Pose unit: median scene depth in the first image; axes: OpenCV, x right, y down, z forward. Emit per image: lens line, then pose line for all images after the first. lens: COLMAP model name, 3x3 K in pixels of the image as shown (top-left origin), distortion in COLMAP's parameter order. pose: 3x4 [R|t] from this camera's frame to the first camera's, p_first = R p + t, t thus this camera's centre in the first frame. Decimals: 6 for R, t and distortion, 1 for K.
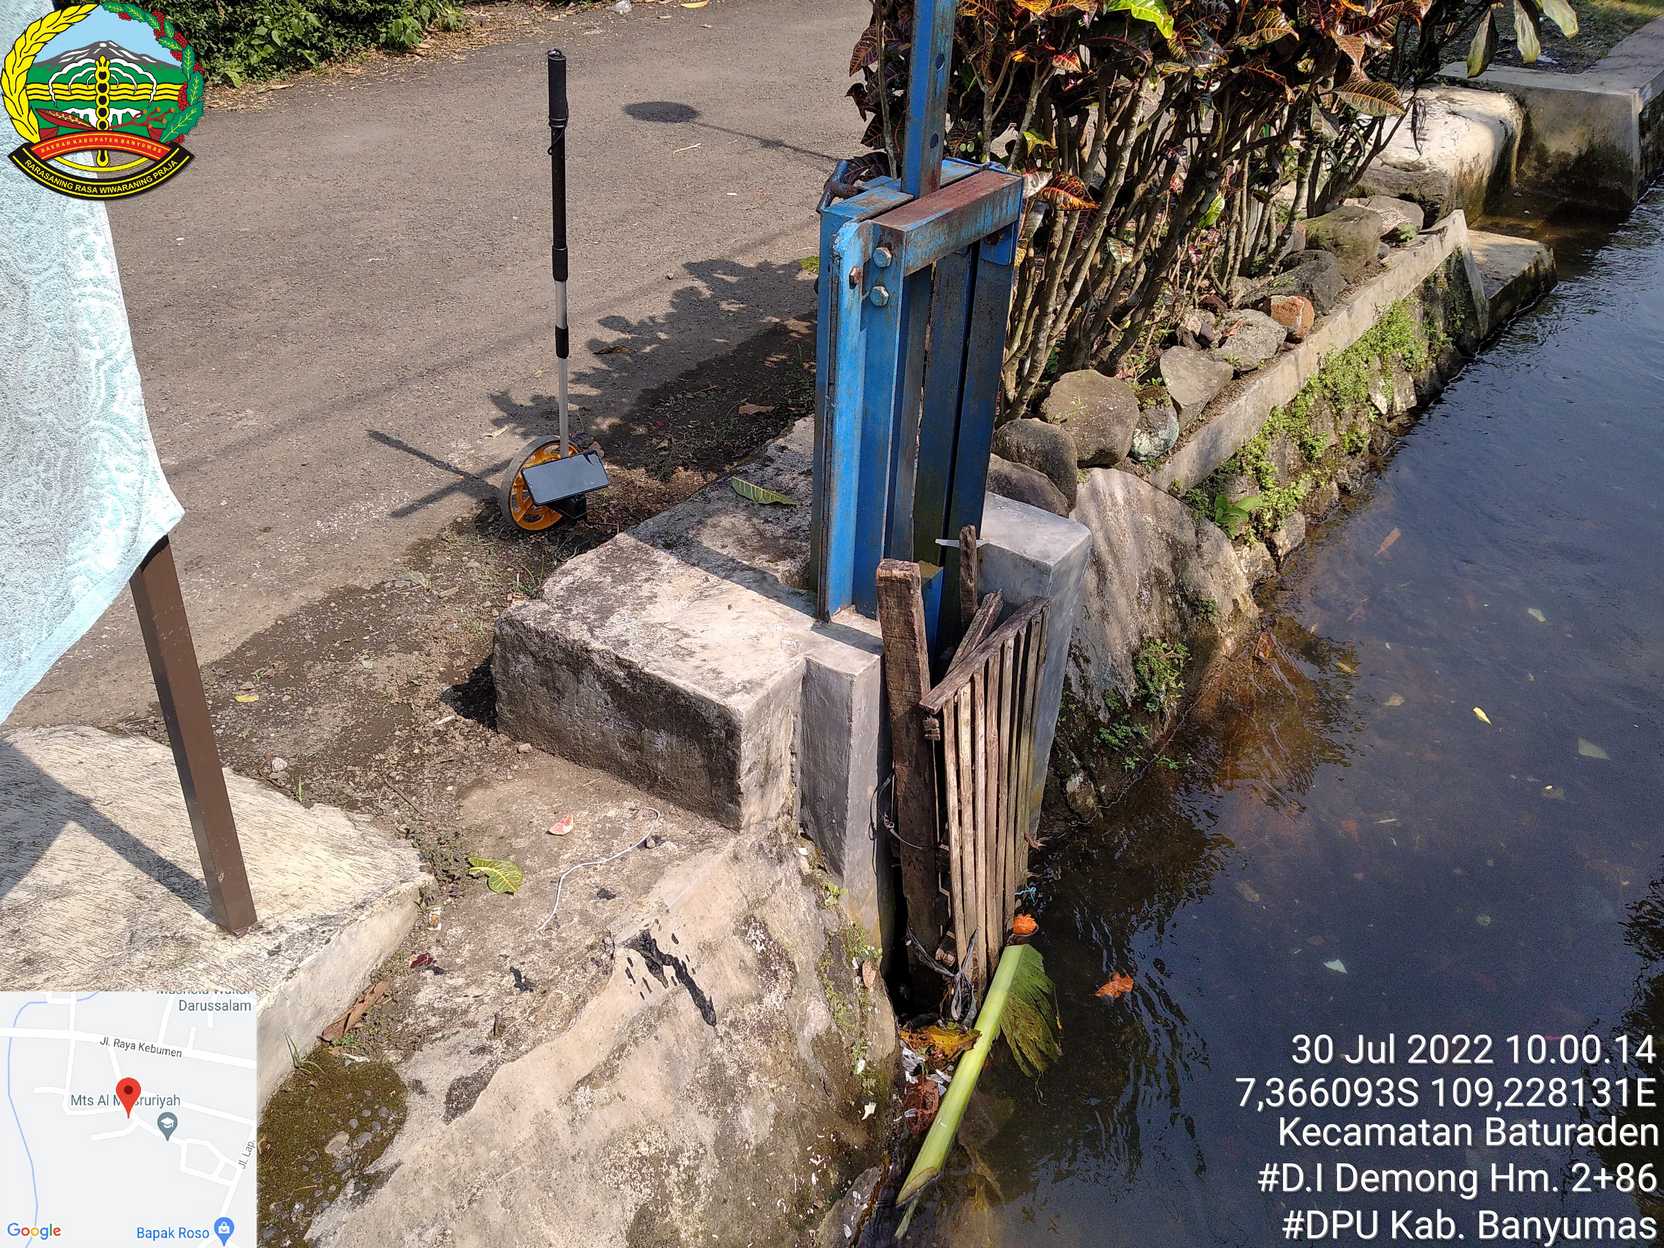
lens RADIAL K [[1400.1, 0, 840.8], [0, 1400.1, 629.2], [0, 0, 1]] dist [0.039700, -0.113822]
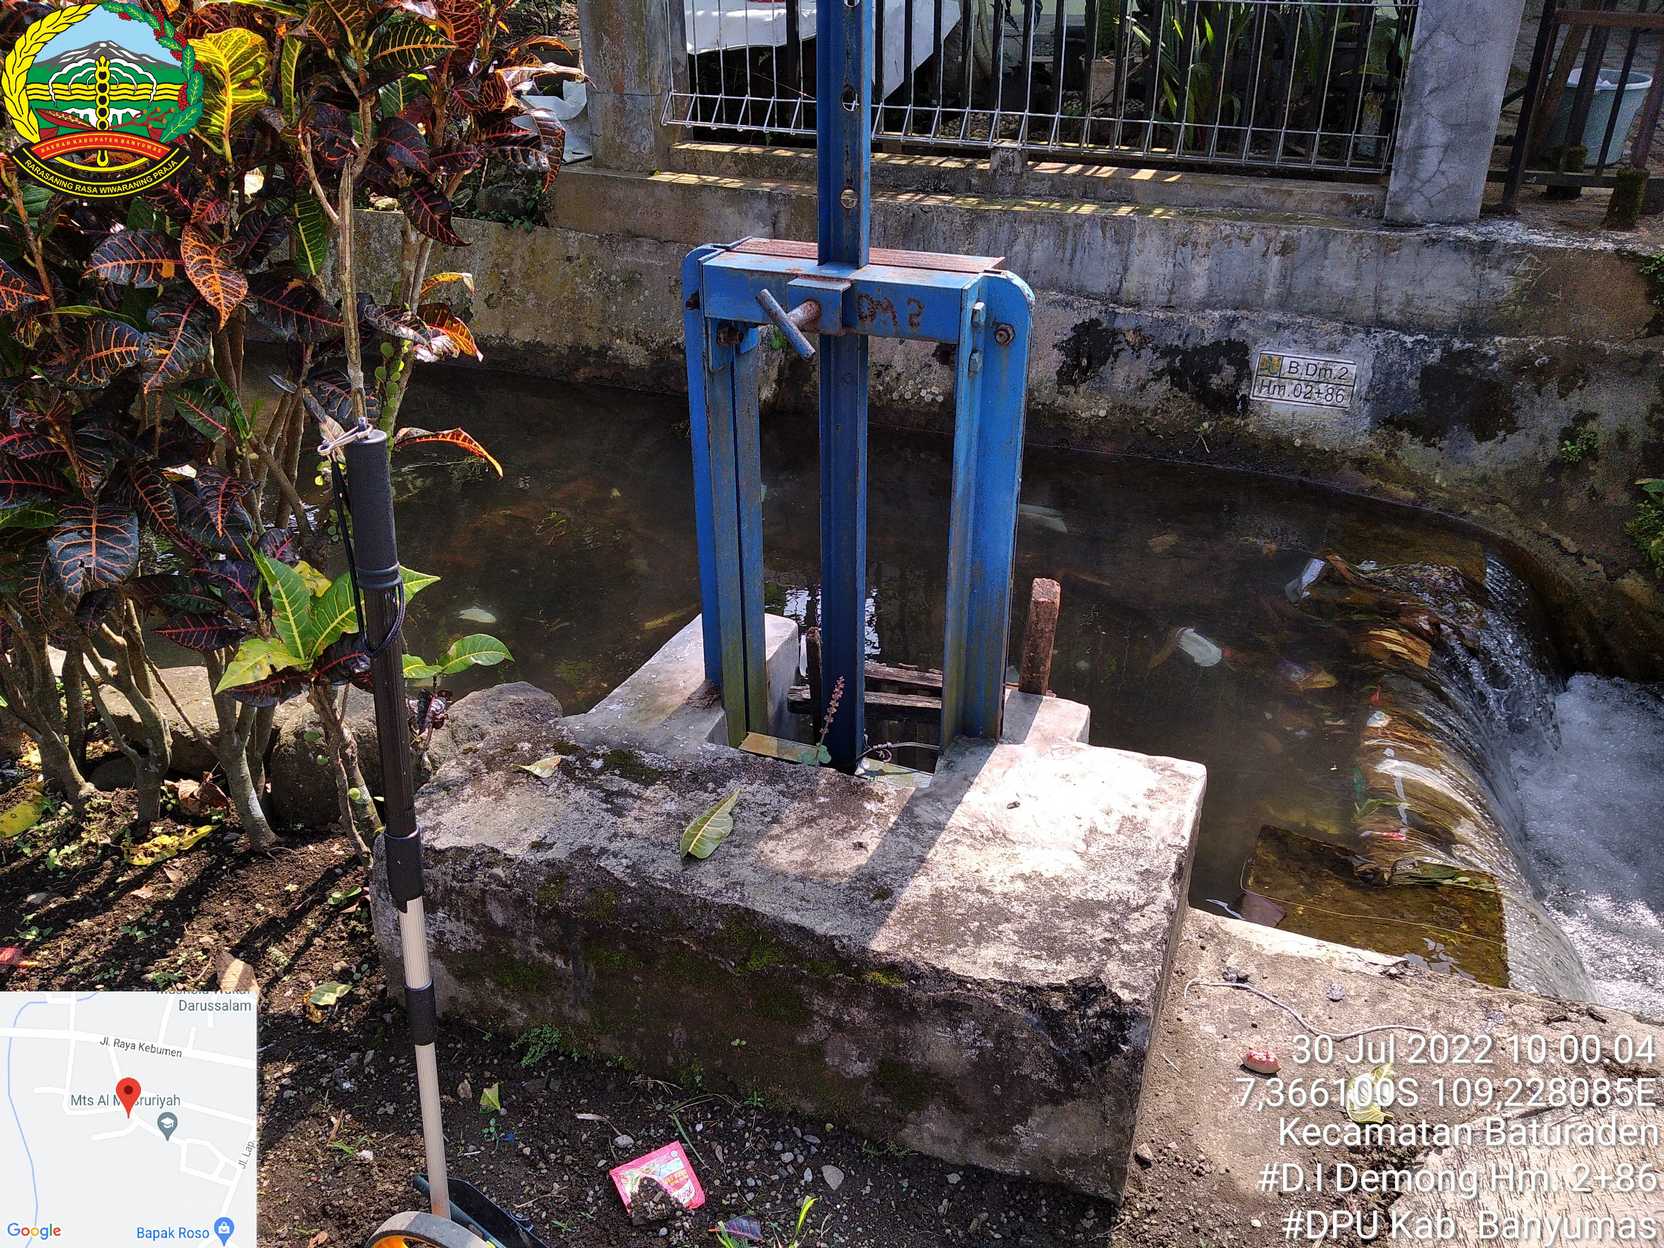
lens RADIAL K [[1400.1, 0, 830.1], [0, 1400.1, 622.0], [0, 0, 1]] dist [0.039700, -0.113822]
pose [[-0.198772, -0.516769, 0.832730, -0.613825], [0.554591, 0.641243, 0.530317, -0.517259], [-0.808034, 0.567237, 0.159135, 0.836999]]
